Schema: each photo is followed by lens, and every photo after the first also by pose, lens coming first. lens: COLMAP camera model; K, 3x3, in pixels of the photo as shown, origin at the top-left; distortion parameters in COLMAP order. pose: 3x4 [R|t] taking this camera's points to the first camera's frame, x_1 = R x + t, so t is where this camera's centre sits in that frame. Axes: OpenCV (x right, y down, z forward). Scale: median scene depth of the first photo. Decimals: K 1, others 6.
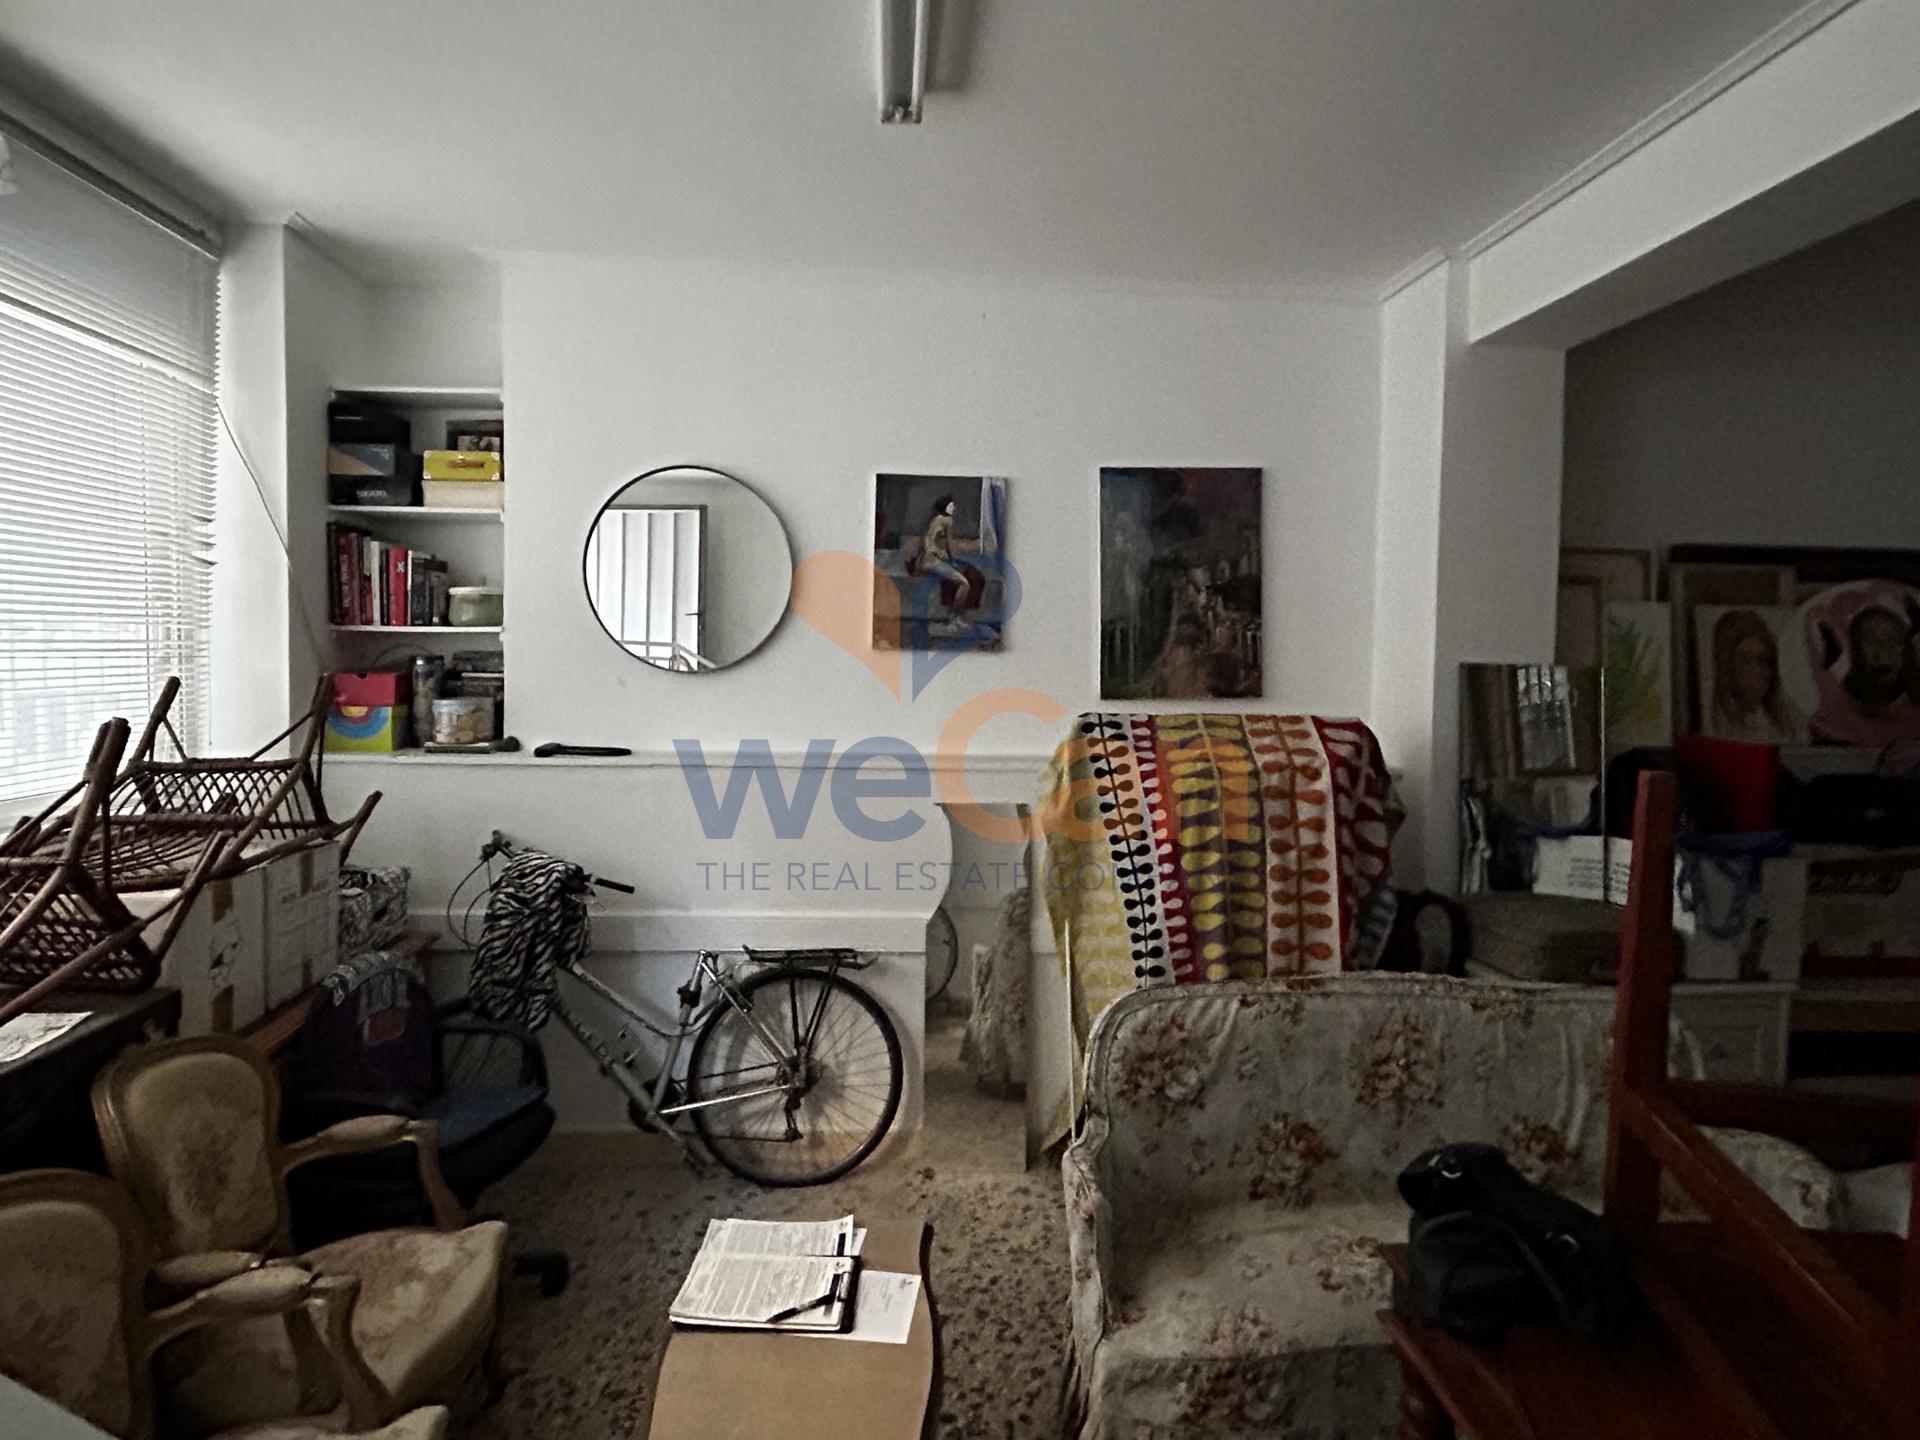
lens RADIAL K [[1097.9, 0, 954.1], [0, 1097.9, 707.6], [0, 0, 1]] dist [-0.007328, 0.004942]
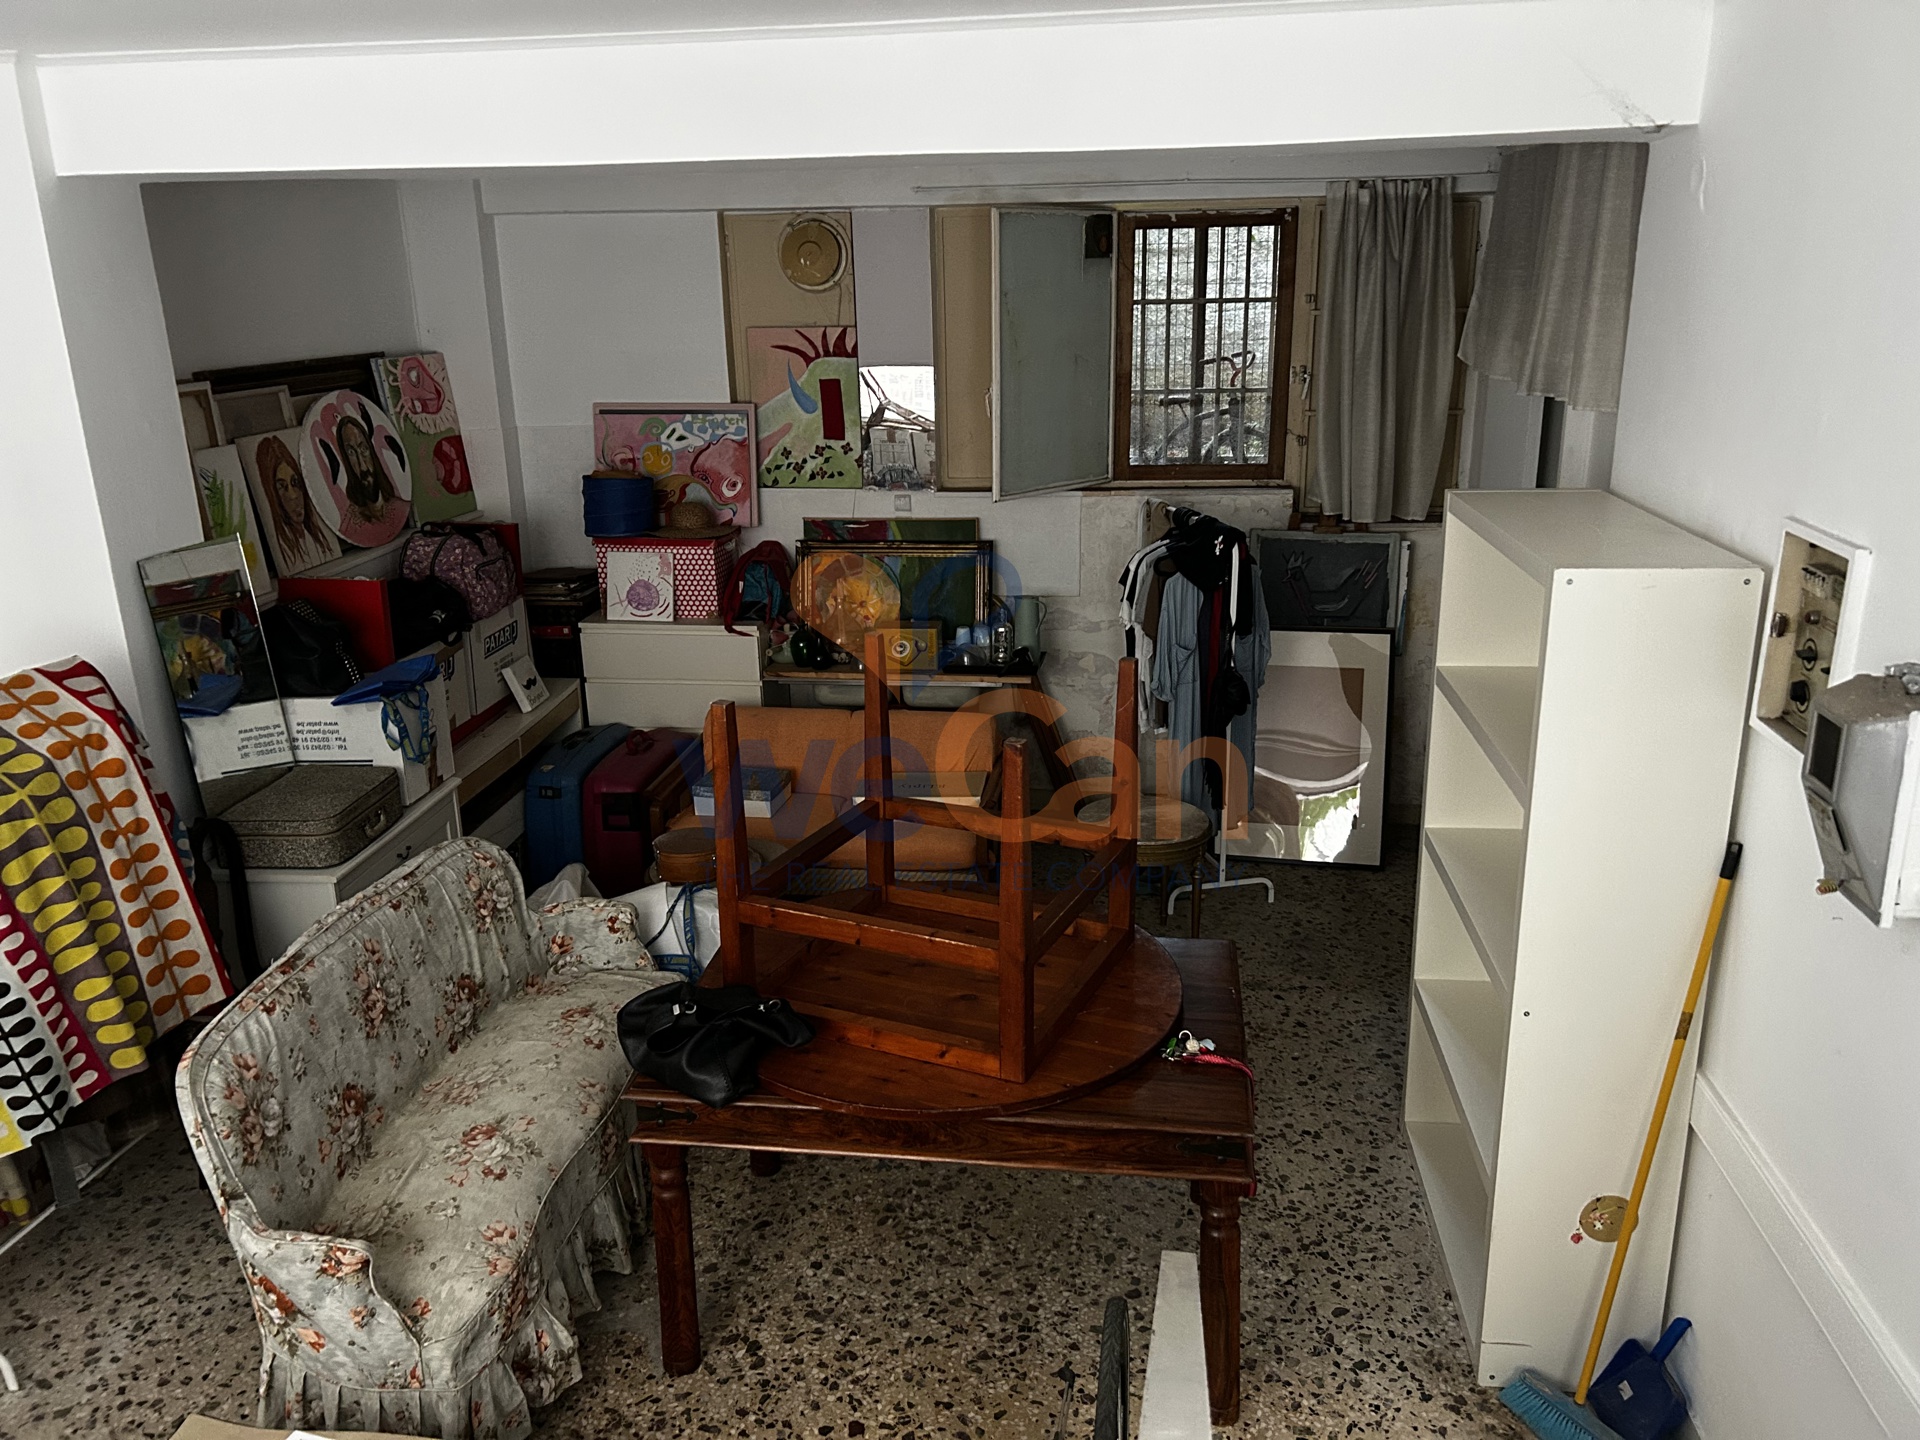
lens RADIAL K [[1435.7, 0, 974.3], [0, 1435.7, 716.6], [0, 0, 1]] dist [0.047955, -0.053967]
pose [[0.194290, -0.309750, 0.930756, -0.554593], [0.067385, 0.950810, 0.302358, -0.242640], [-0.978627, 0.003974, 0.205605, 0.123254]]
